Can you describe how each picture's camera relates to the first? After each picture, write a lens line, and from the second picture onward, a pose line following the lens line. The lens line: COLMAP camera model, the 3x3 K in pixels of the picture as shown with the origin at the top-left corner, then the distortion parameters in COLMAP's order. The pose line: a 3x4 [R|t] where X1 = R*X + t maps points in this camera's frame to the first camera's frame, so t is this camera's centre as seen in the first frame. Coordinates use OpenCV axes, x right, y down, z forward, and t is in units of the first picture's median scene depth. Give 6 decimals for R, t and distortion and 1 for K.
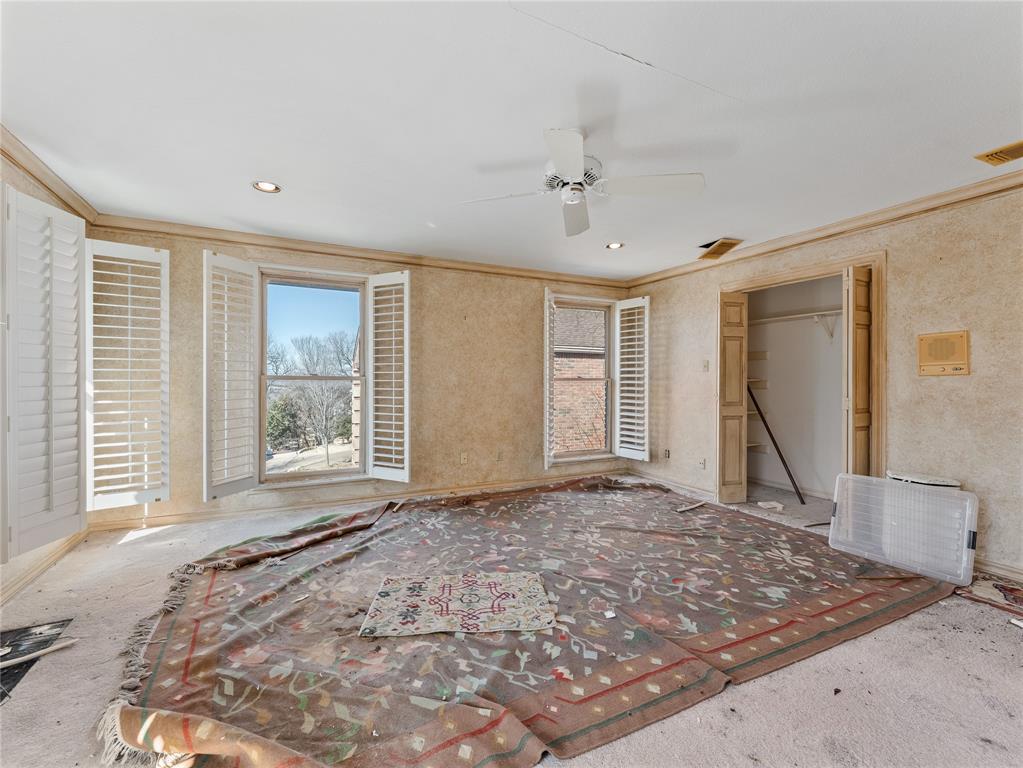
lens RADIAL K [[460.8, 0, 509.8], [0, 460.8, 381.6], [0, 0, 1]] dist [0.000818, -0.001184]
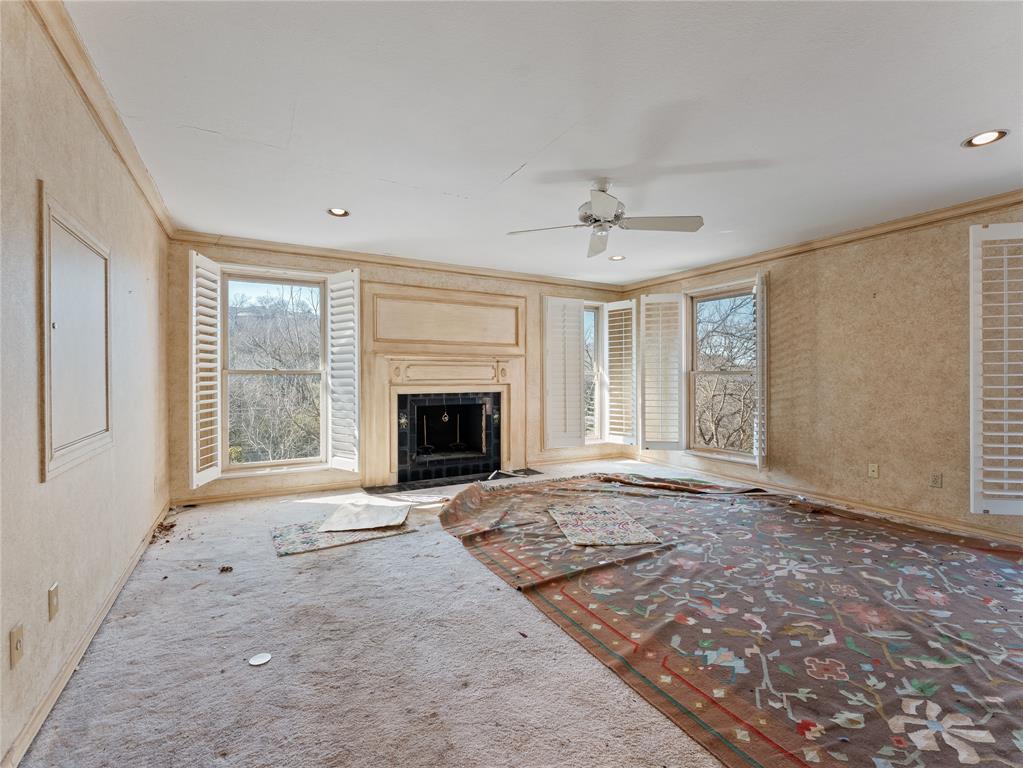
lens RADIAL K [[460.8, 0, 508.0], [0, 460.8, 380.0], [0, 0, 1]] dist [0.000818, -0.001184]
pose [[0.040936, 0.003912, -0.999154, 0.928306], [-0.003167, 0.999988, 0.003786, 0.010390], [0.999157, 0.003009, 0.040948, 0.452253]]
